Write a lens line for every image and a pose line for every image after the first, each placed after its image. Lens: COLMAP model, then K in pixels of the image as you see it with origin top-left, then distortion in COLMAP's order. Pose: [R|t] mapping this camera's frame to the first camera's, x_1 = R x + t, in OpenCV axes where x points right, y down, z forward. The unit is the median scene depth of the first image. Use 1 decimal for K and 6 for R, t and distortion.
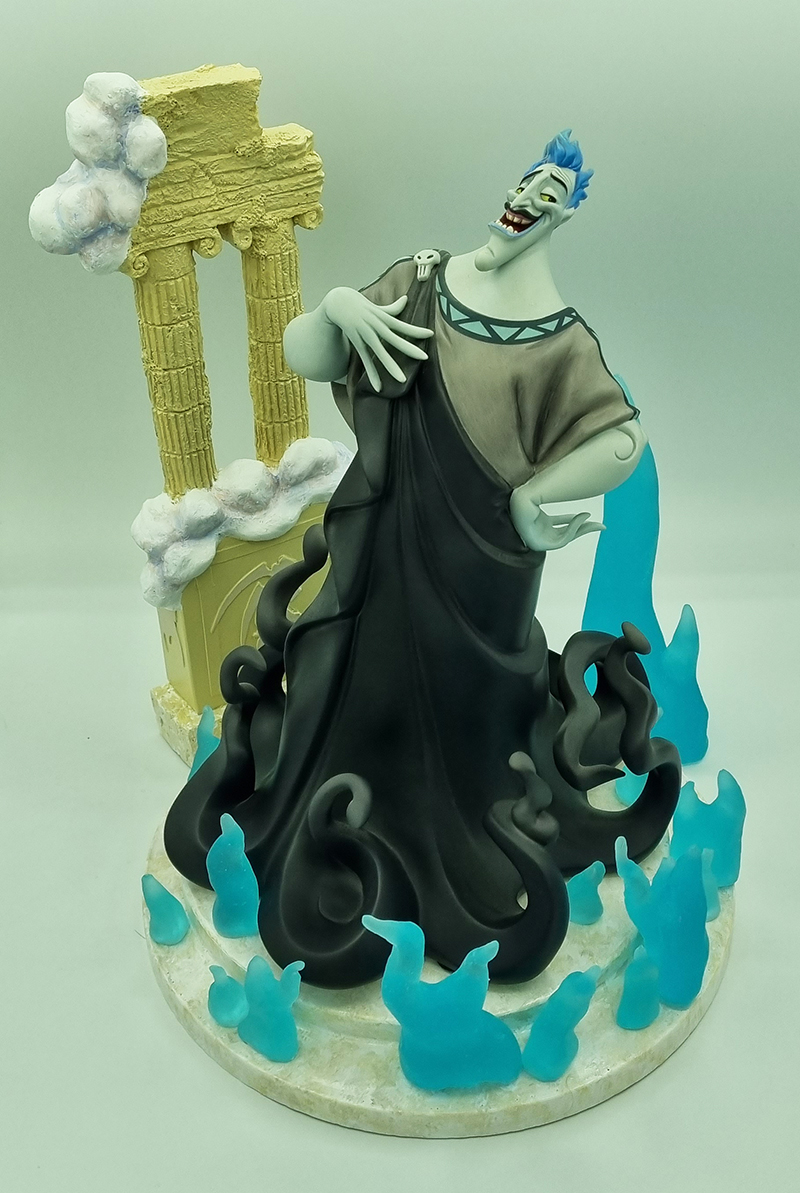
lens RADIAL K [[1333.1, 0, 417.5], [0, 1333.1, 527.6], [0, 0, 1]] dist [0.016451, 0.045273]
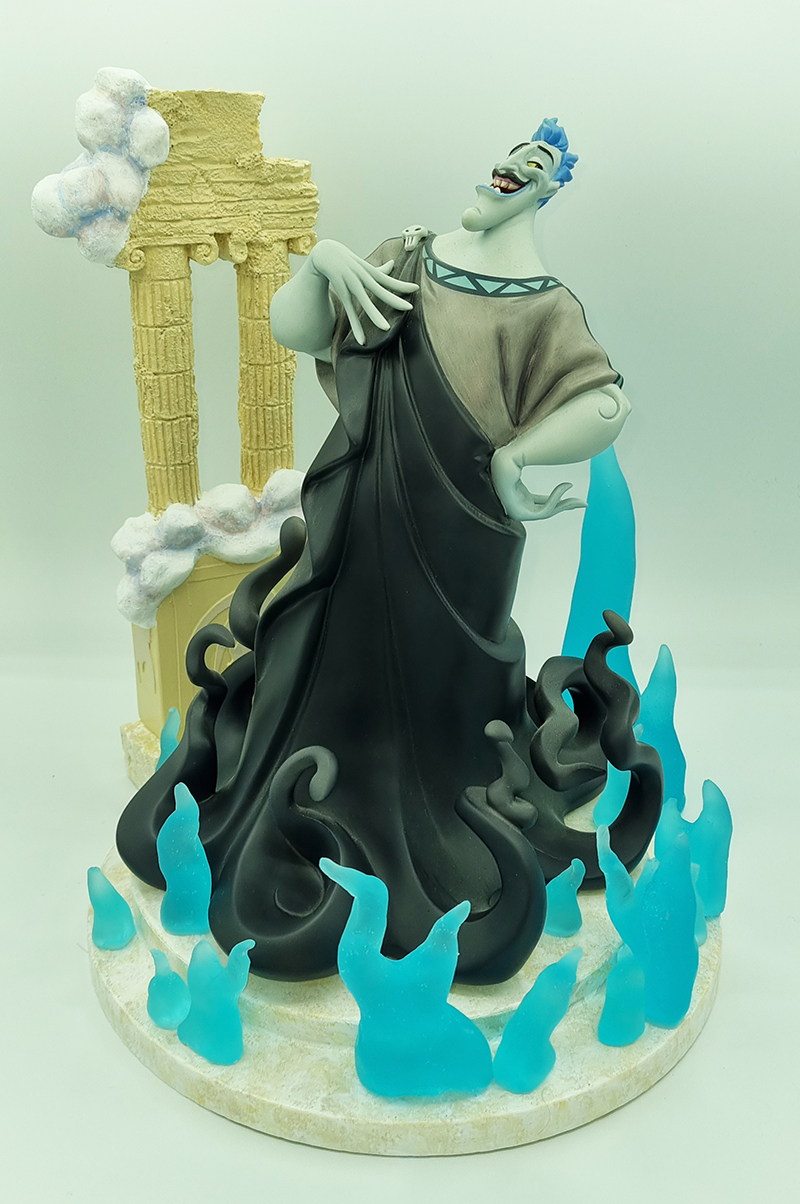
lens RADIAL K [[1172.2, 0, 400.2], [0, 1172.2, 559.8], [0, 0, 1]] dist [0.023764, 0.011132]
pose [[0.999402, 0.034434, -0.003048, 0.006627], [-0.034384, 0.981076, -0.190546, 0.194935], [-0.003571, 0.190536, 0.981674, 0.148921]]
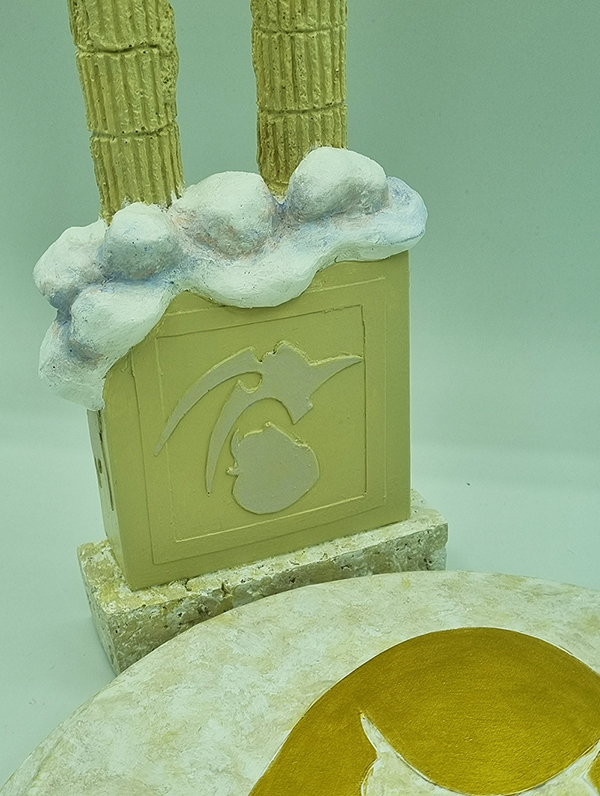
lens RADIAL K [[1061.8, 0, 280.4], [0, 1061.8, 399.2], [0, 0, 1]] dist [0.019850, 0.041428]
pose [[0.972494, 0.081564, -0.218179, 0.005259], [-0.099043, 0.992590, -0.070397, 0.093751], [0.210820, 0.090070, 0.973366, 0.618792]]
